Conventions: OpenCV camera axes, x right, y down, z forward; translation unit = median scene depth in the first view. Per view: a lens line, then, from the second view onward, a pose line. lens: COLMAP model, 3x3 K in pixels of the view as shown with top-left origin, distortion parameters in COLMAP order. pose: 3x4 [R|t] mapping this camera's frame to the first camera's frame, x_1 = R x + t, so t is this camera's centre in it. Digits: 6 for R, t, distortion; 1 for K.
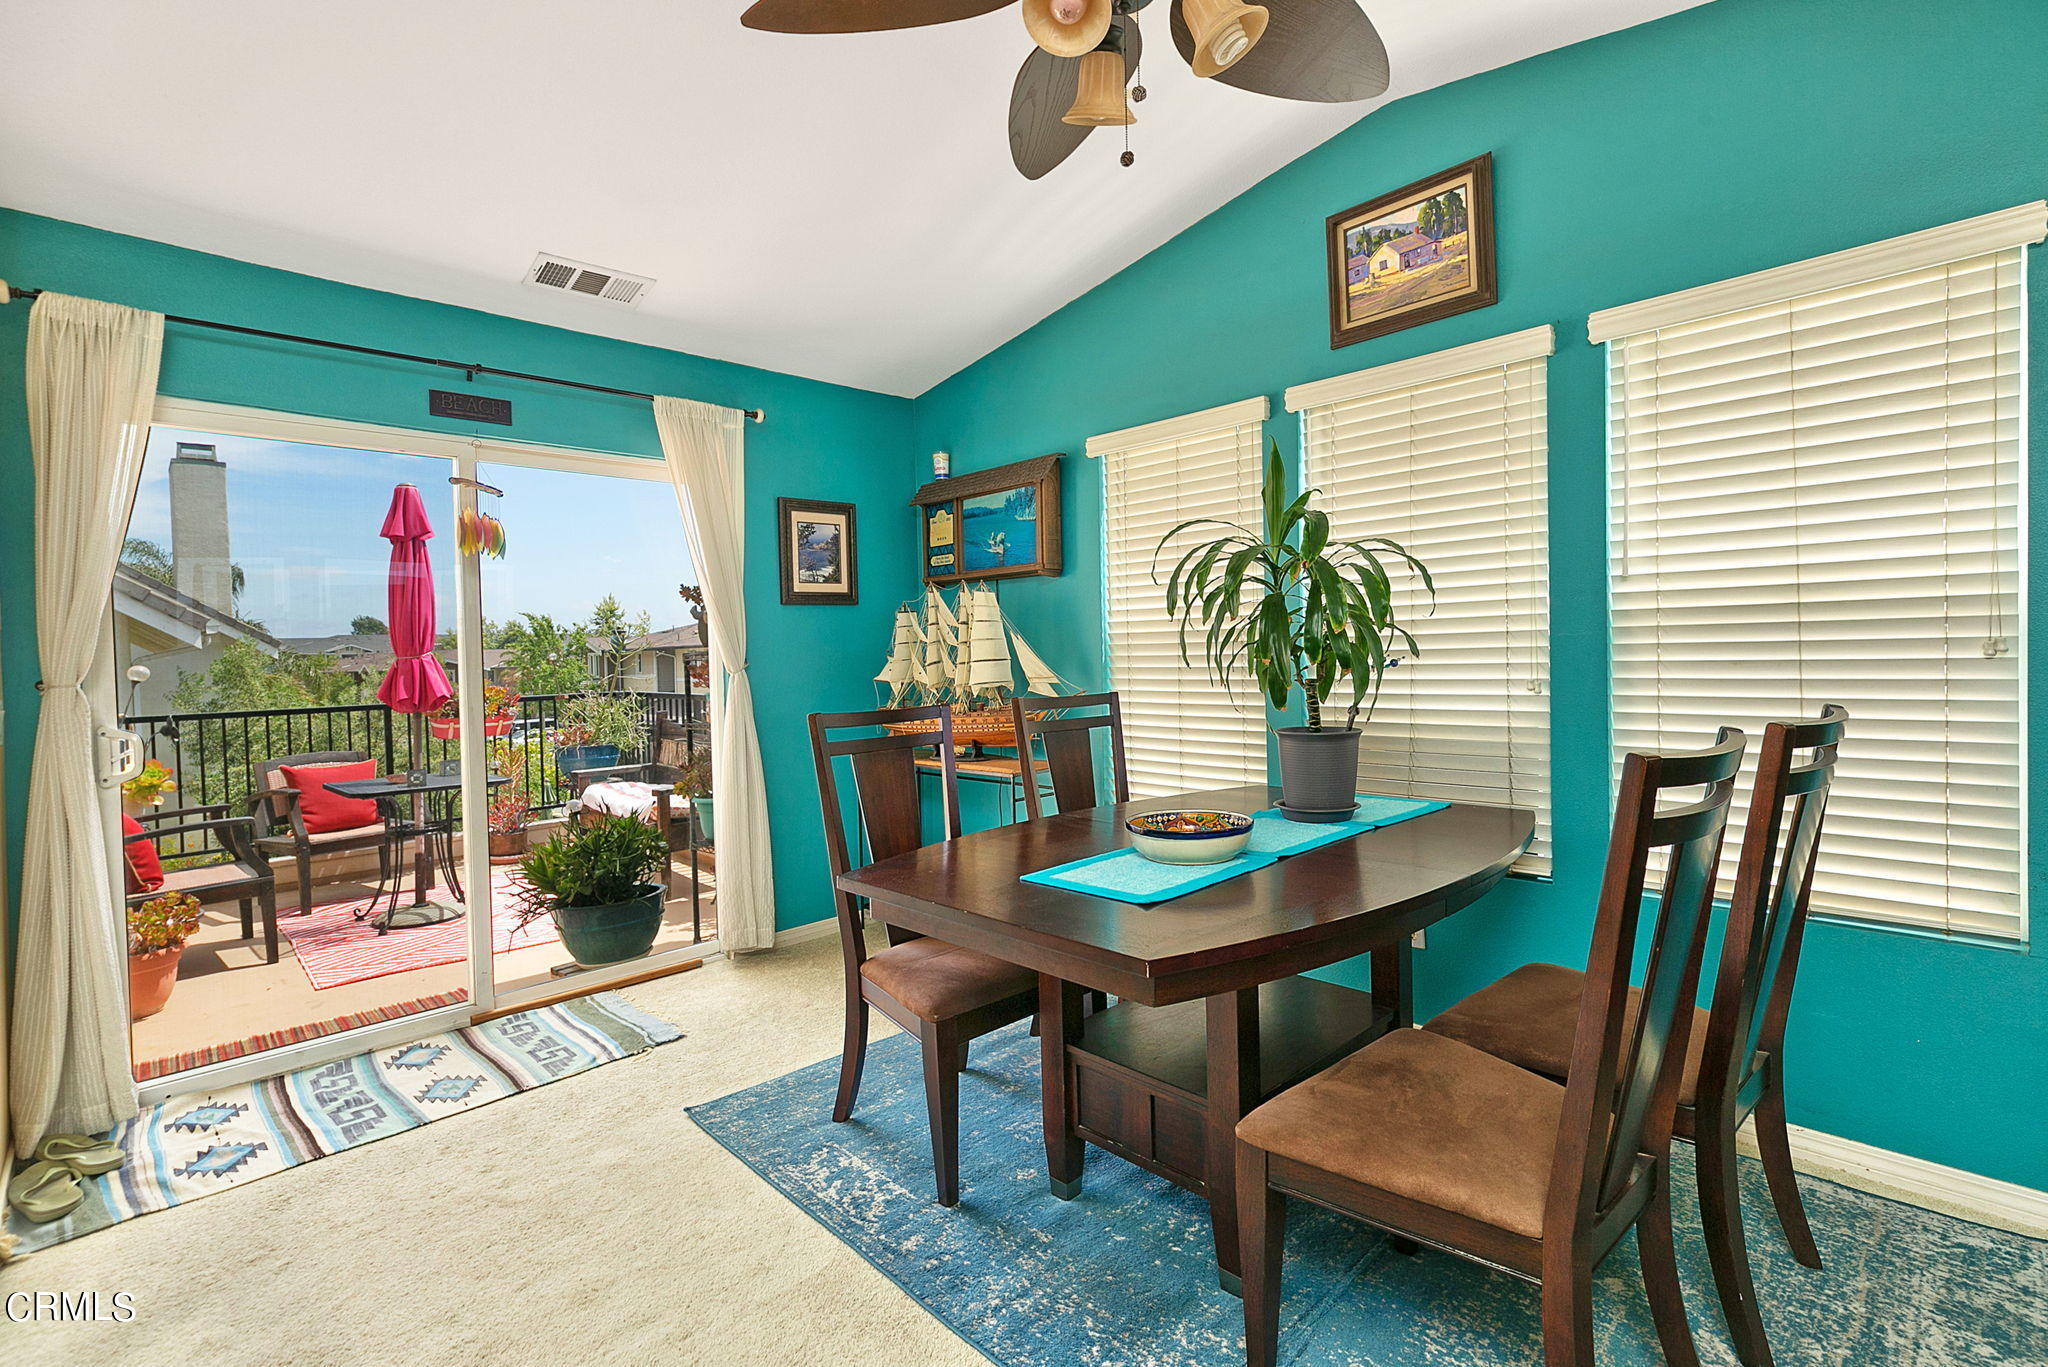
lens RADIAL K [[929.5, 0, 1020.5], [0, 929.5, 671.2], [0, 0, 1]] dist [0.009161, -0.000907]
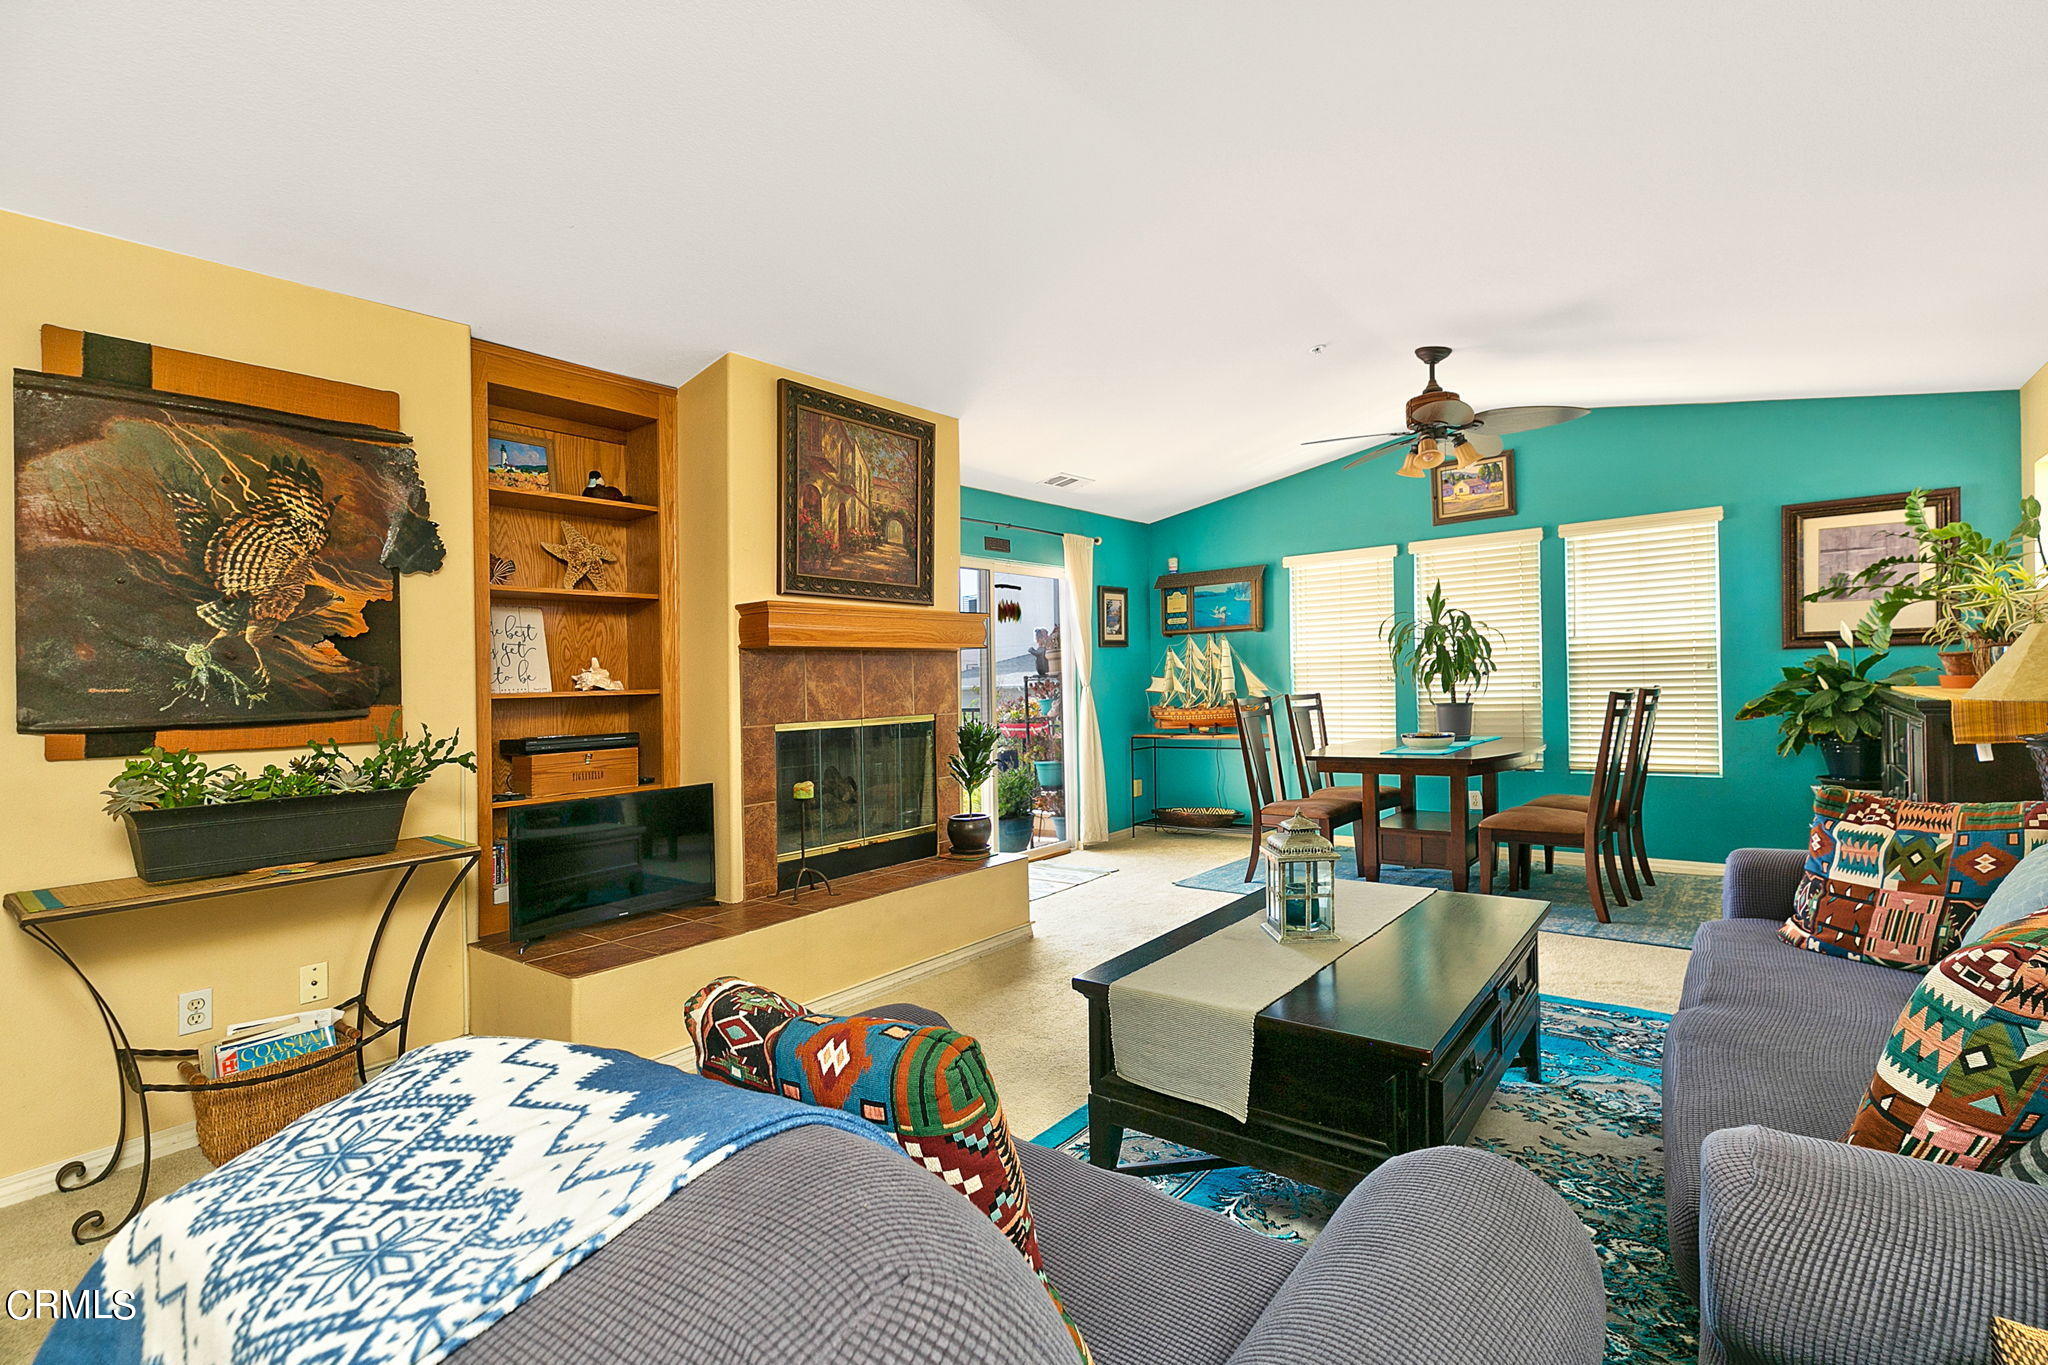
lens RADIAL K [[929.5, 0, 1020.1], [0, 929.5, 697.6], [0, 0, 1]] dist [0.009161, -0.000907]
pose [[0.991540, -0.006357, 0.129645, -0.809439], [0.007848, 0.999909, -0.010994, 0.051363], [-0.129564, 0.011918, 0.991499, -0.891982]]
